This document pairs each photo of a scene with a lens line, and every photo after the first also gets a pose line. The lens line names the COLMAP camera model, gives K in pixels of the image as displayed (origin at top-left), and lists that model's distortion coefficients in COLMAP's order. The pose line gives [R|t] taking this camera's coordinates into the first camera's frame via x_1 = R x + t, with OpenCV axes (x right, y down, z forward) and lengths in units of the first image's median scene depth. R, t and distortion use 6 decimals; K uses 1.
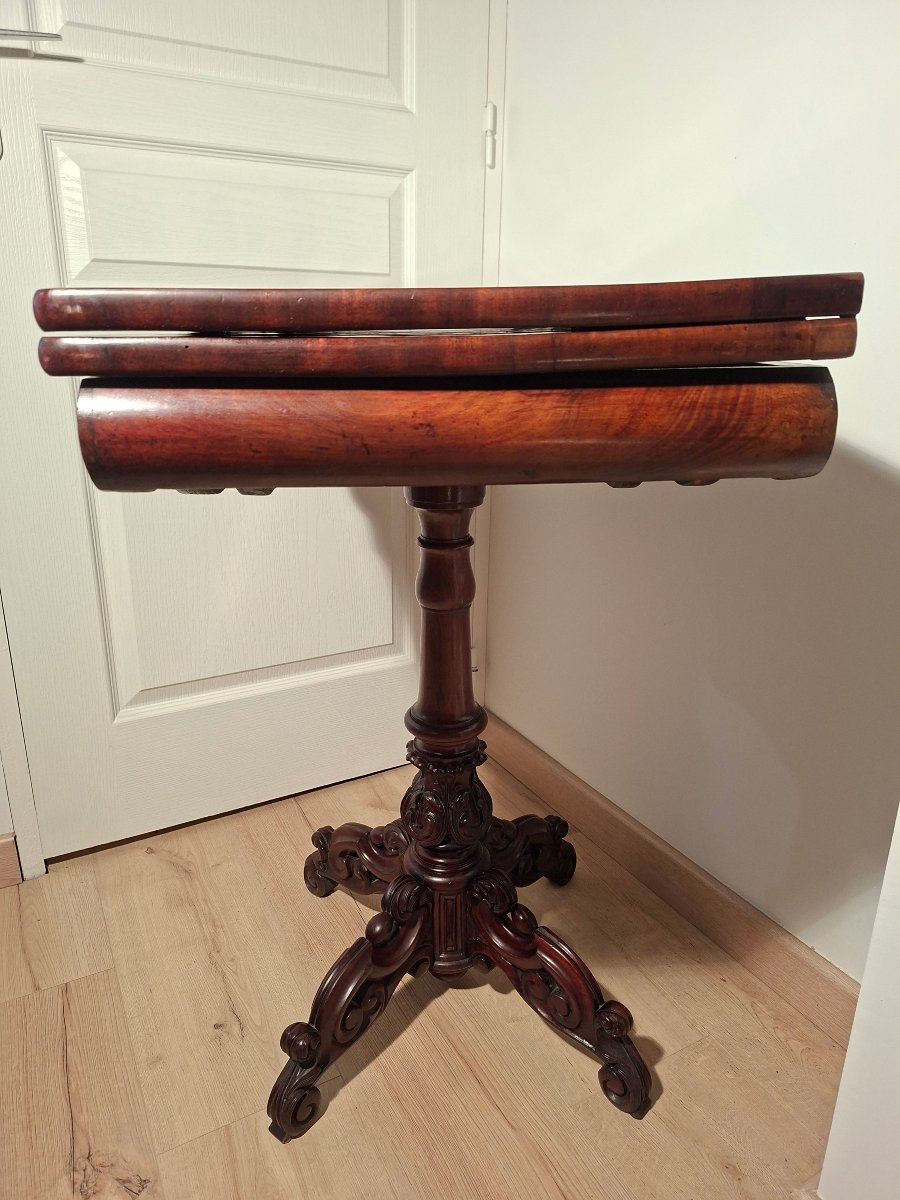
lens RADIAL K [[823.2, 0, 427.5], [0, 823.2, 599.3], [0, 0, 1]] dist [0.059818, -0.064905]
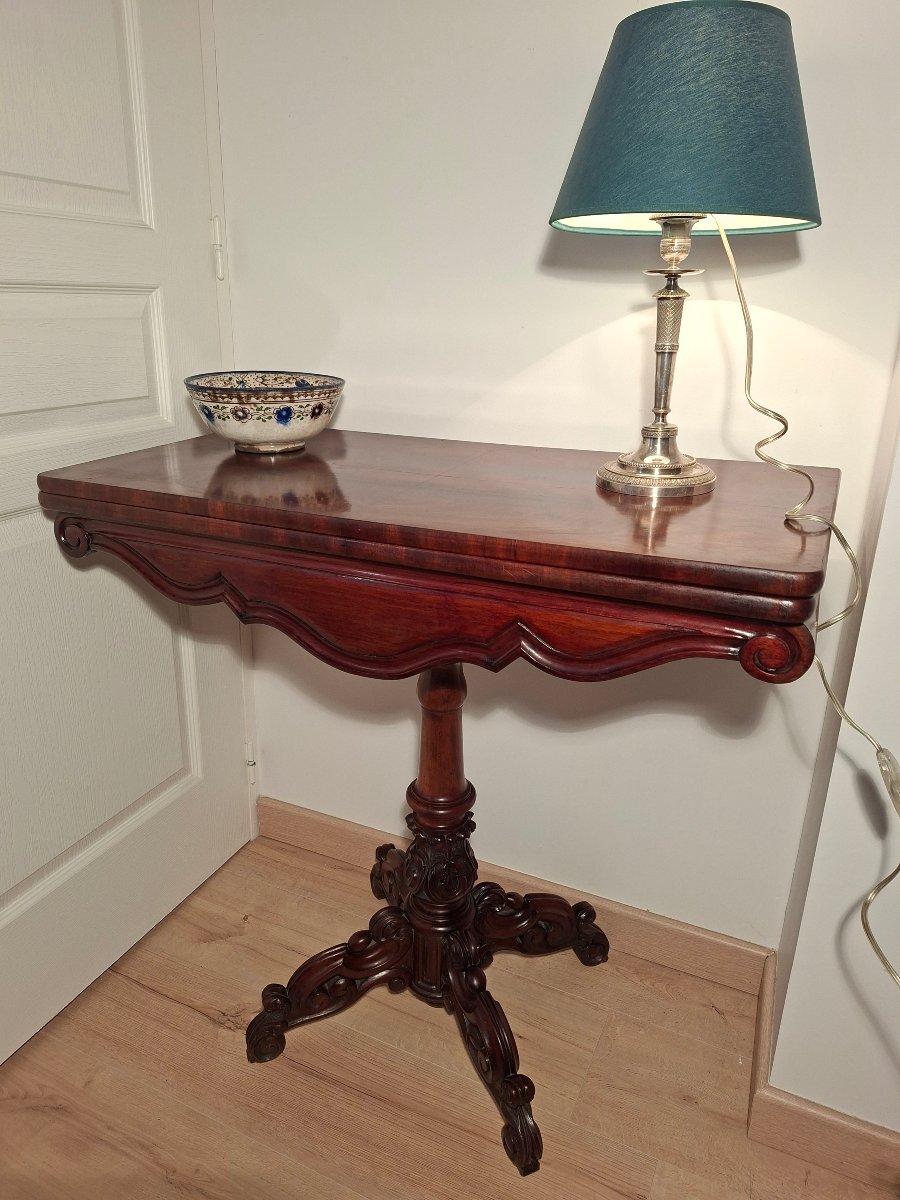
lens RADIAL K [[823.2, 0, 427.5], [0, 823.2, 599.3], [0, 0, 1]] dist [0.059818, -0.064905]
pose [[0.801209, -0.196320, 0.565264, -0.392072], [0.174634, 0.980239, 0.092917, -0.214875], [-0.572335, 0.024268, 0.819661, 0.065985]]
